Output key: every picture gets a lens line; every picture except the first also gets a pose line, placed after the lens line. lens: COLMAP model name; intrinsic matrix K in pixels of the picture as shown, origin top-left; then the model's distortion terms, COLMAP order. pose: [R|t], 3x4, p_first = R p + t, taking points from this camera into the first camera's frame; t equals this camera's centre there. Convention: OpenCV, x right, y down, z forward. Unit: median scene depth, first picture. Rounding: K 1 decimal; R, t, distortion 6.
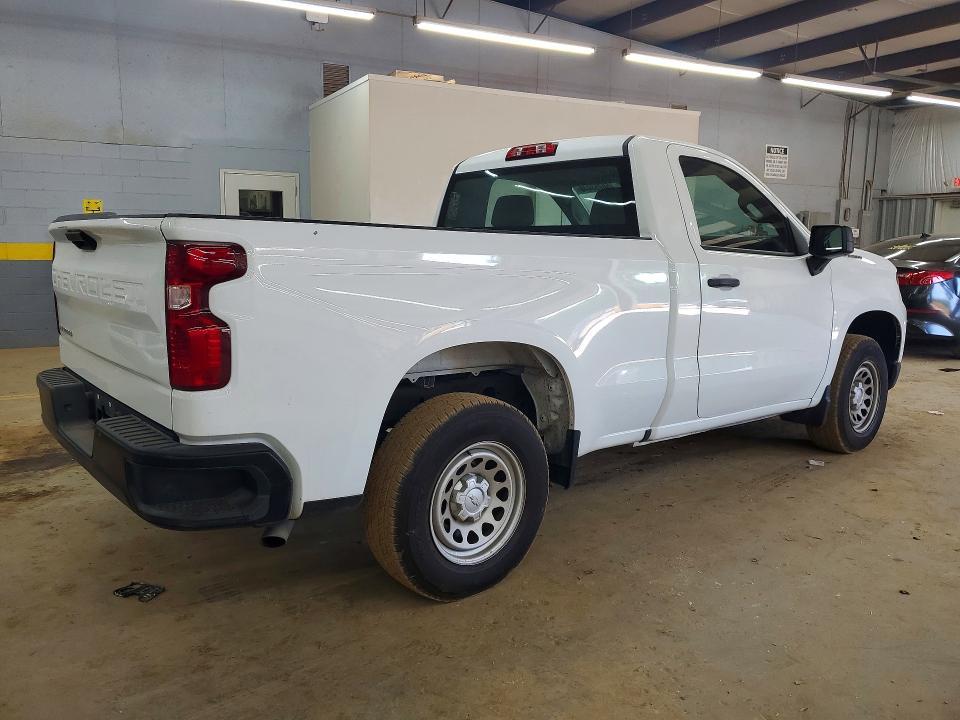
lens RADIAL K [[803.6, 0, 480.0], [0, 803.6, 360.0], [0, 0, 1]] dist [0.009568, 0.006819]
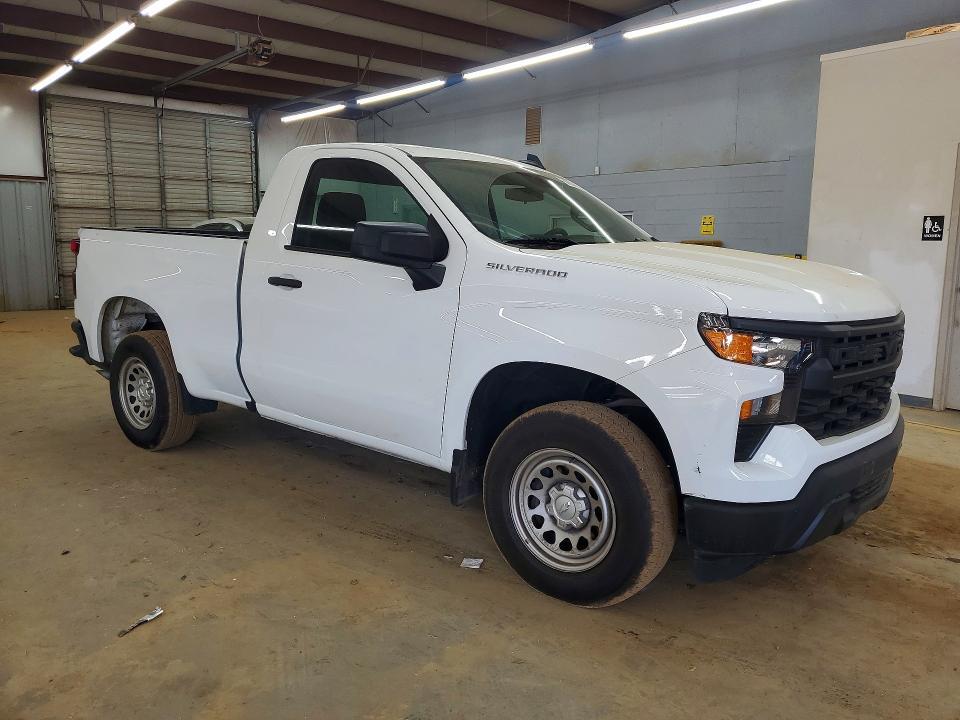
lens RADIAL K [[803.6, 0, 480.0], [0, 803.6, 360.0], [0, 0, 1]] dist [0.009568, 0.006819]
pose [[0.139162, 0.137869, -0.980625, 1.090439], [-0.160648, 0.980287, 0.115023, -0.126355], [0.977152, 0.141529, 0.158567, 0.883099]]
